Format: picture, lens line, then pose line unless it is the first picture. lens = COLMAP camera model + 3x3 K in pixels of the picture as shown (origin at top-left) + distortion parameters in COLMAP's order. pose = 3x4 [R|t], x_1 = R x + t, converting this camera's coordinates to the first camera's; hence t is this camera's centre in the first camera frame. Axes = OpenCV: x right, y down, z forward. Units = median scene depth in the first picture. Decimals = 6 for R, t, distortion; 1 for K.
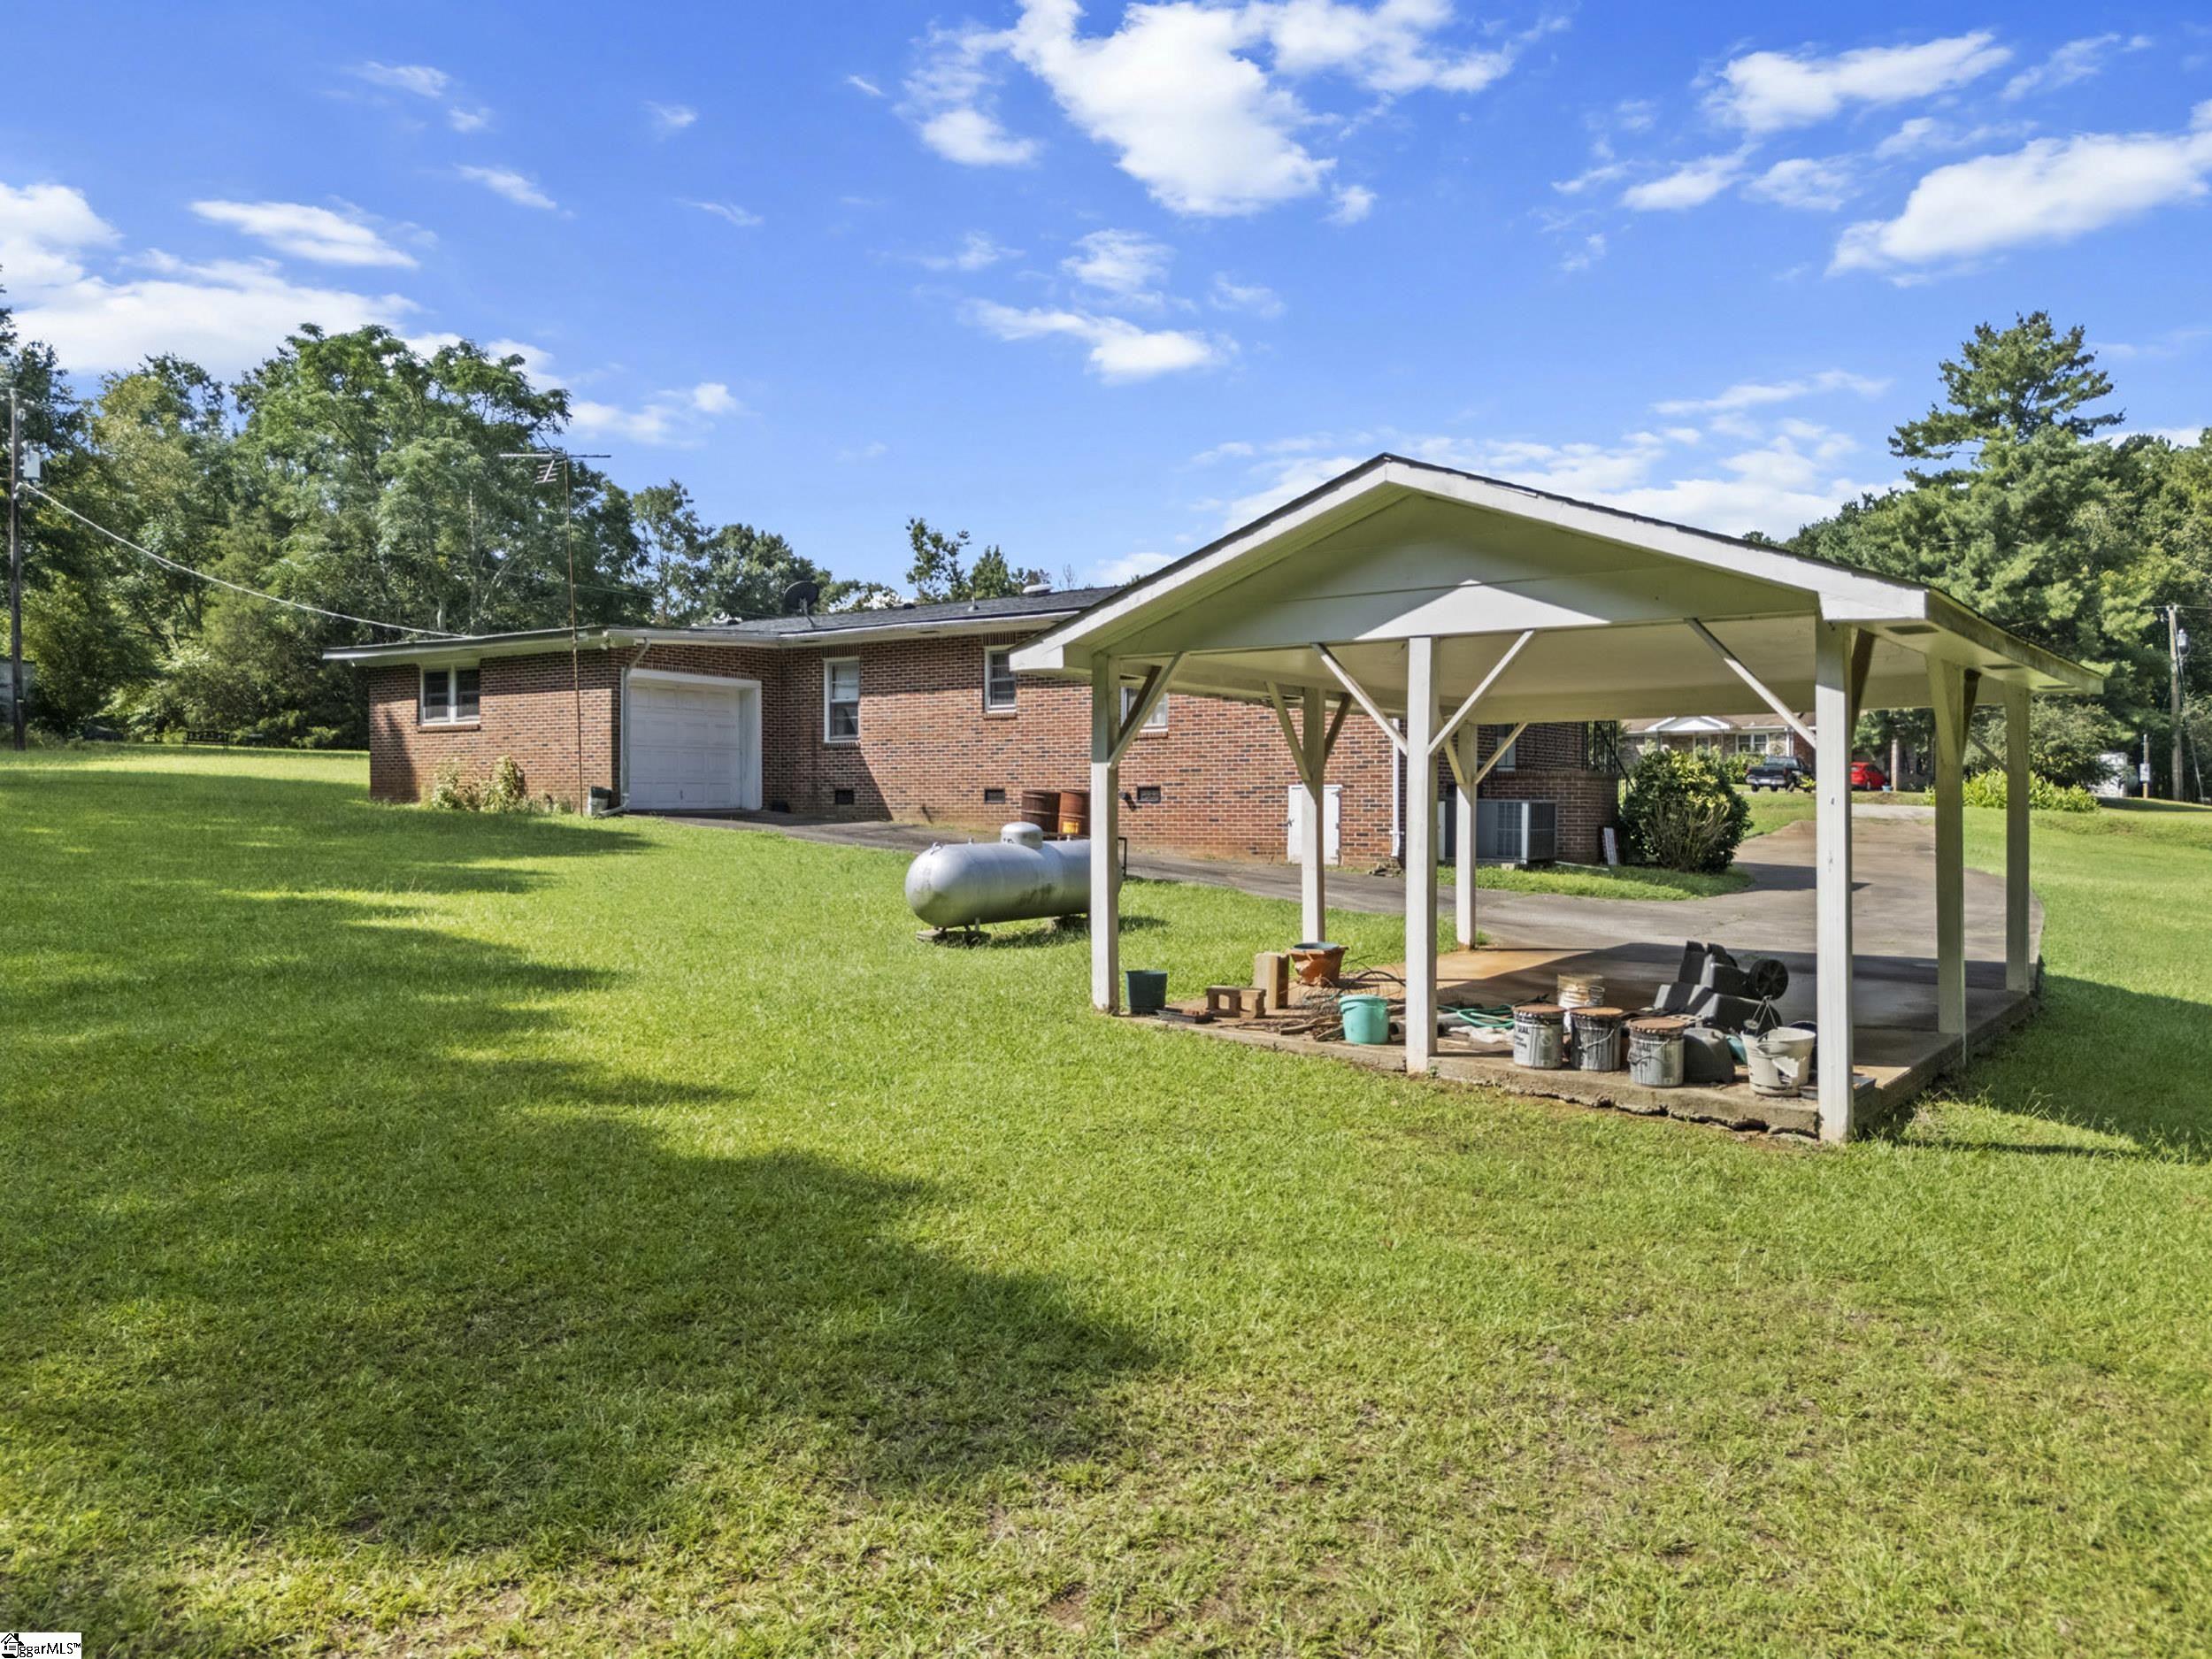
lens RADIAL K [[1662.9, 0, 1112.6], [0, 1662.9, 828.6], [0, 0, 1]] dist [0.100637, -0.092556]
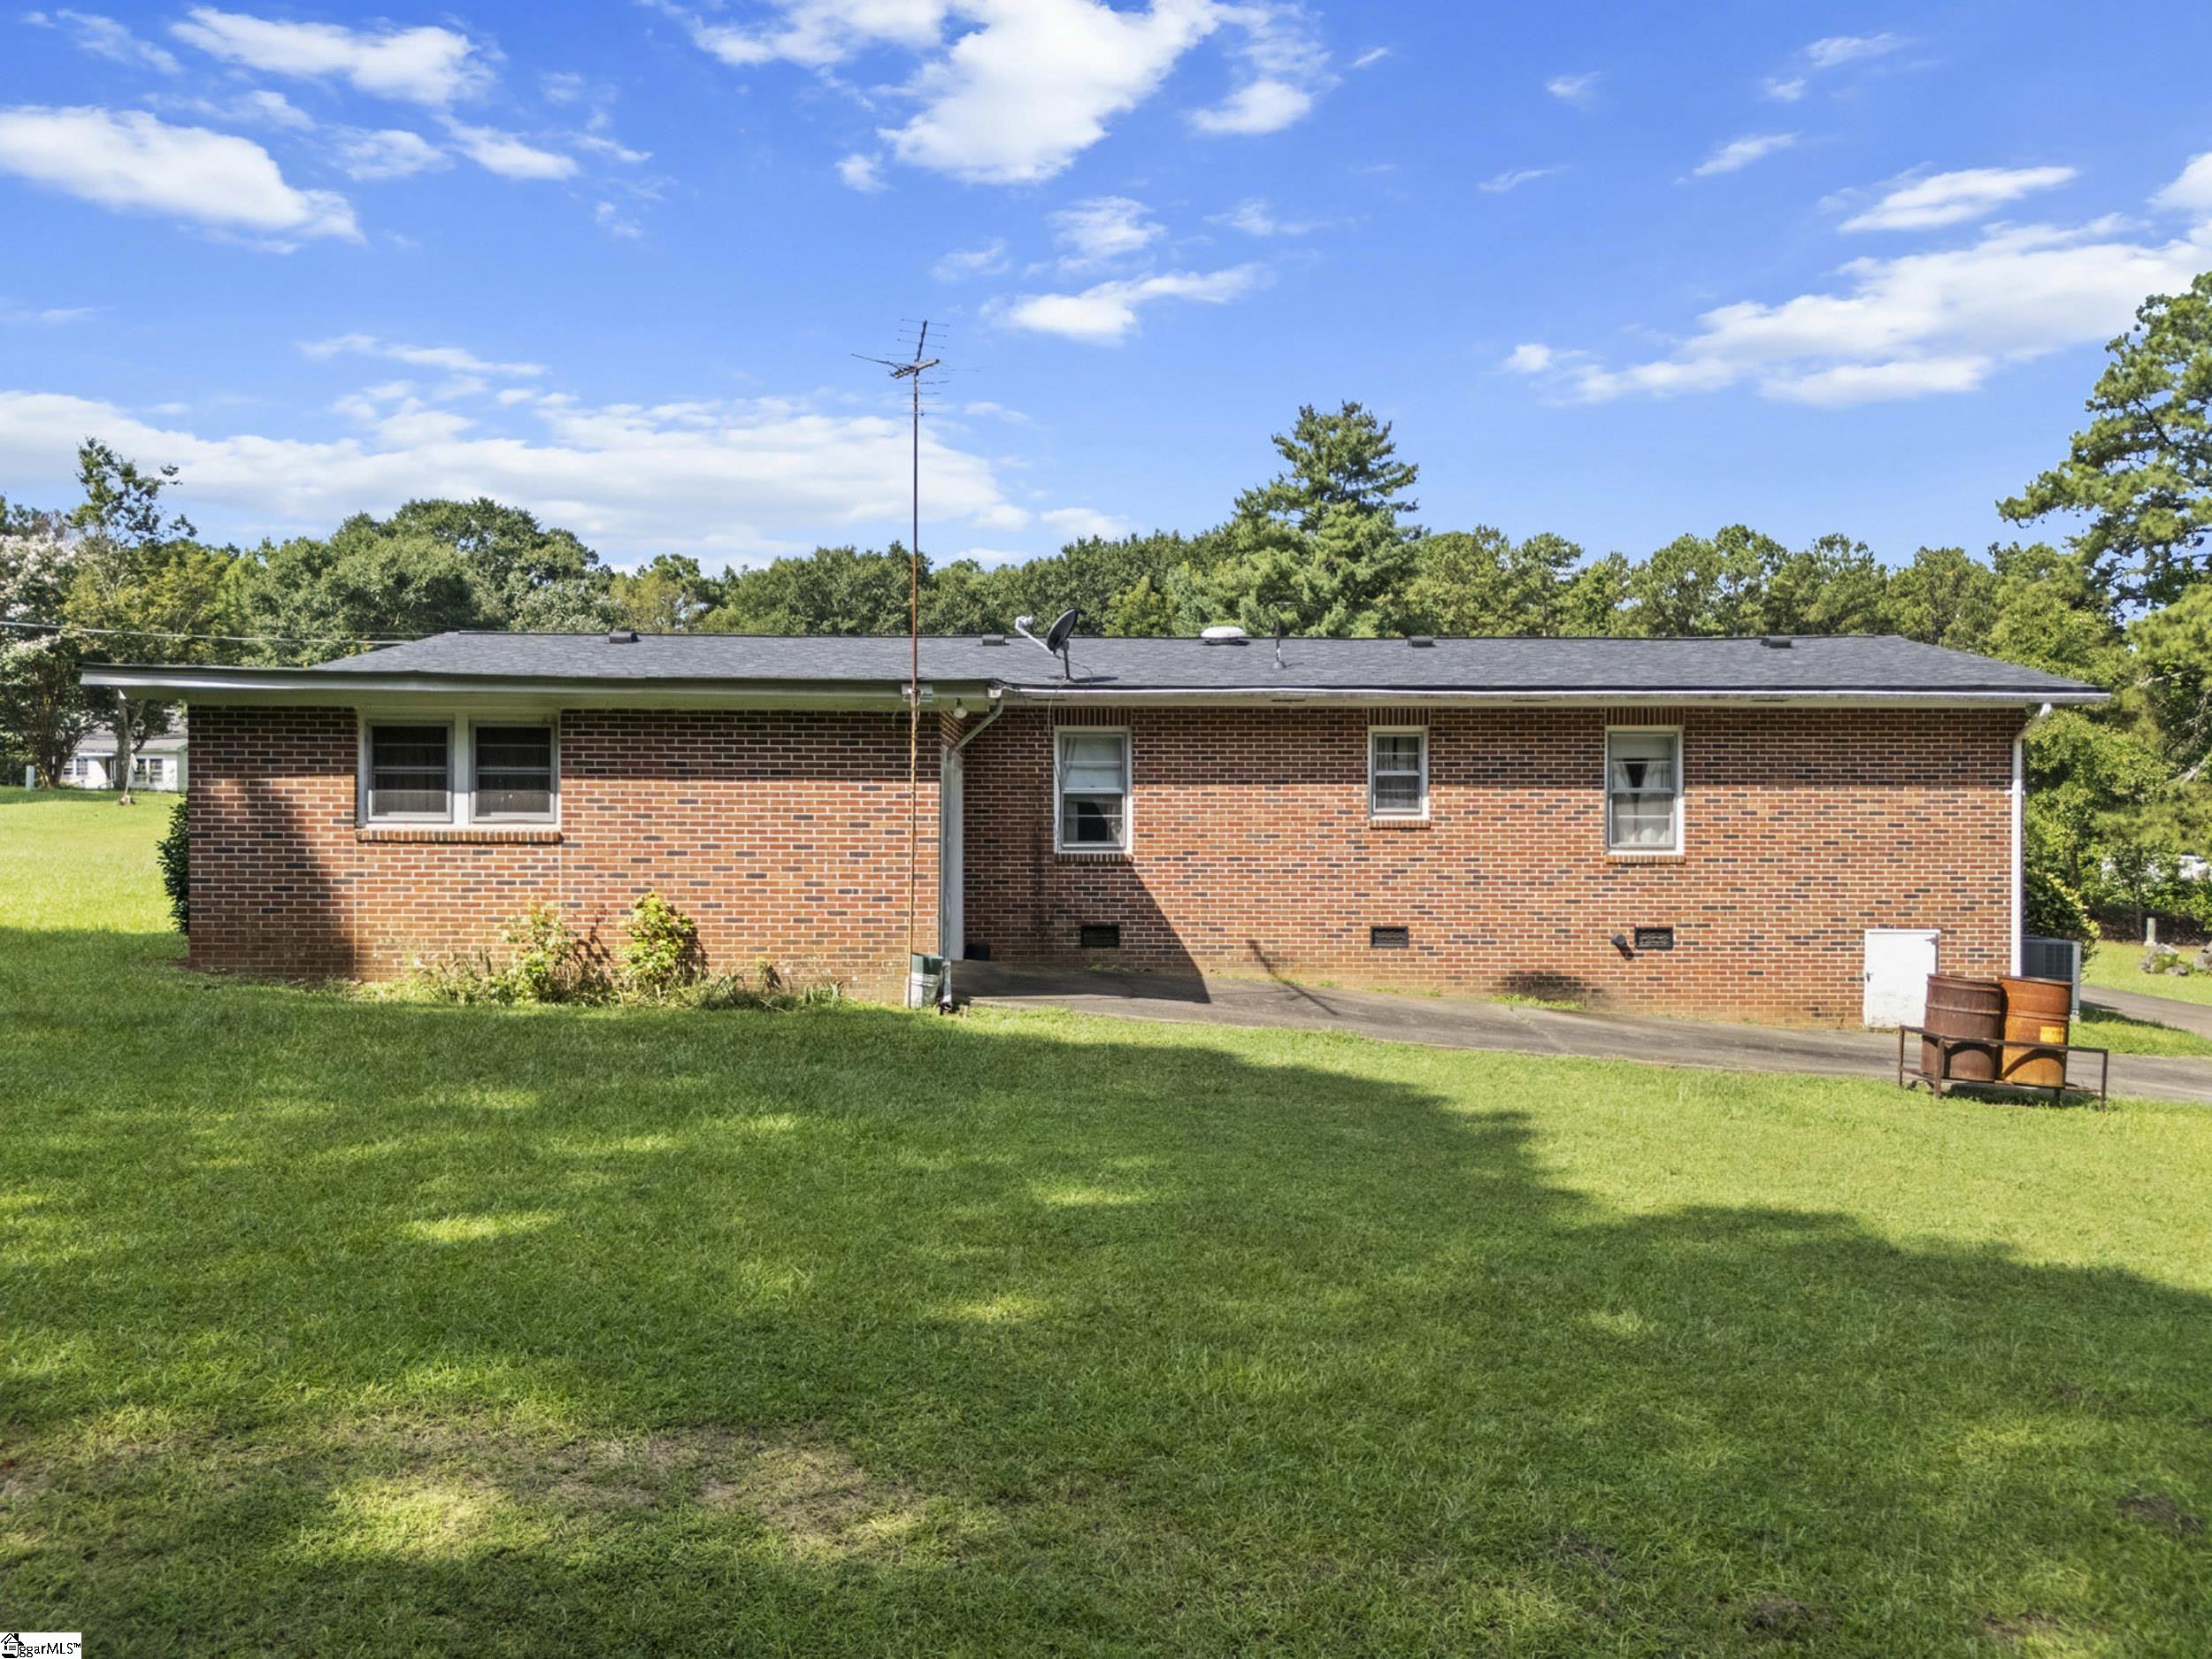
lens RADIAL K [[1662.9, 0, 1112.6], [0, 1662.9, 828.6], [0, 0, 1]] dist [0.100637, -0.092556]
pose [[0.812427, -0.003407, 0.583053, -0.536488], [0.001825, 0.999993, 0.003301, -0.063262], [-0.583060, -0.001618, 0.812427, 0.455699]]
